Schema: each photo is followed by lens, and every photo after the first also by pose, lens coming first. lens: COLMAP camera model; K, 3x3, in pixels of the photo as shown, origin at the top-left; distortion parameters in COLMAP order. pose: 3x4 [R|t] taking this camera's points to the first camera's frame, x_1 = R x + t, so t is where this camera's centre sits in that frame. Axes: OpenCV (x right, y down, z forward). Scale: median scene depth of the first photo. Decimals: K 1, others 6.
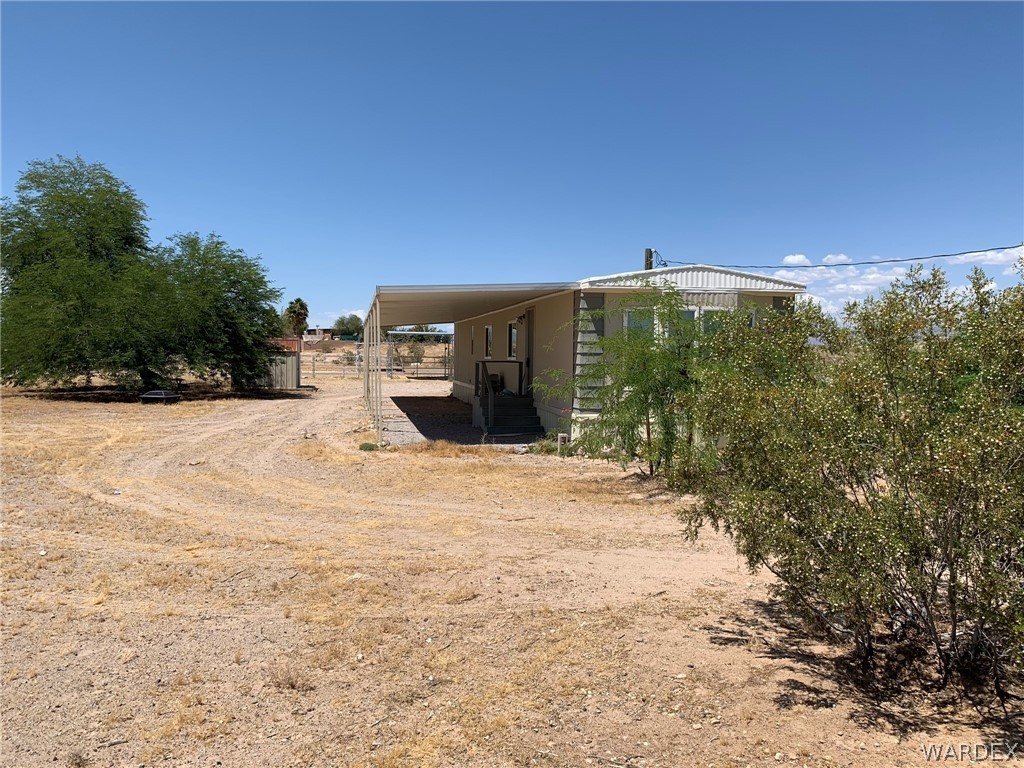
lens RADIAL K [[785.6, 0, 511.9], [0, 785.6, 383.2], [0, 0, 1]] dist [0.045341, -0.053373]
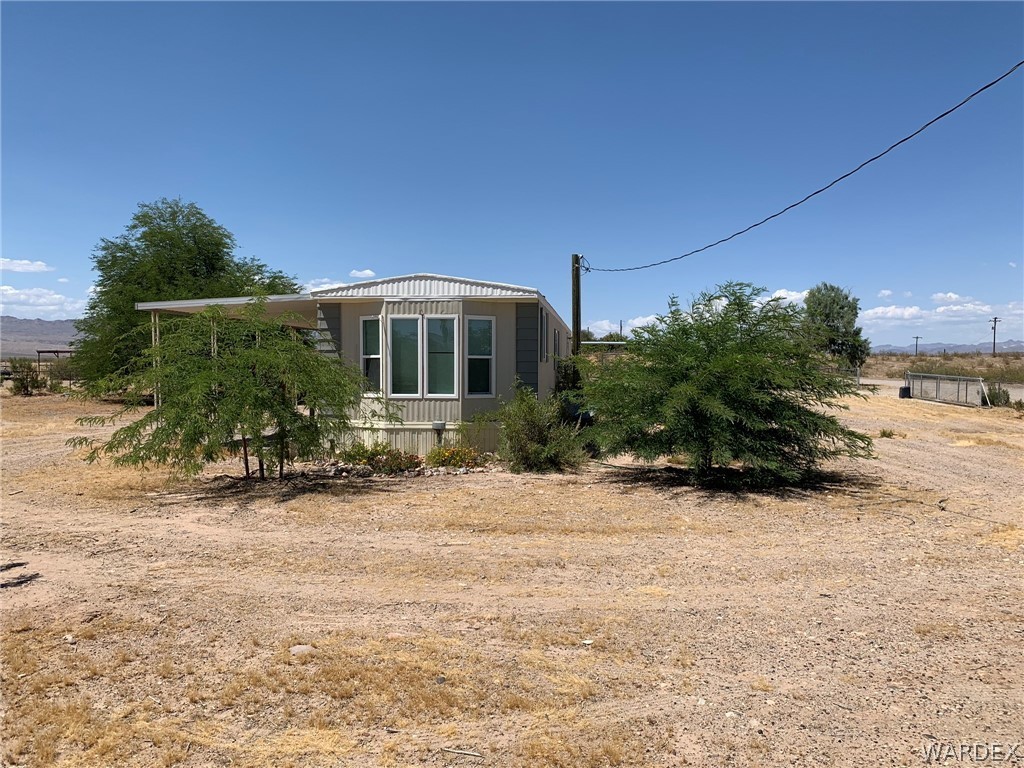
lens RADIAL K [[785.6, 0, 512.1], [0, 785.6, 383.4], [0, 0, 1]] dist [0.045341, -0.053373]
pose [[0.941738, 0.011258, -0.336158, 0.681786], [-0.015854, 0.999815, -0.010931, -0.000192], [0.335972, 0.015623, 0.941742, 0.091523]]
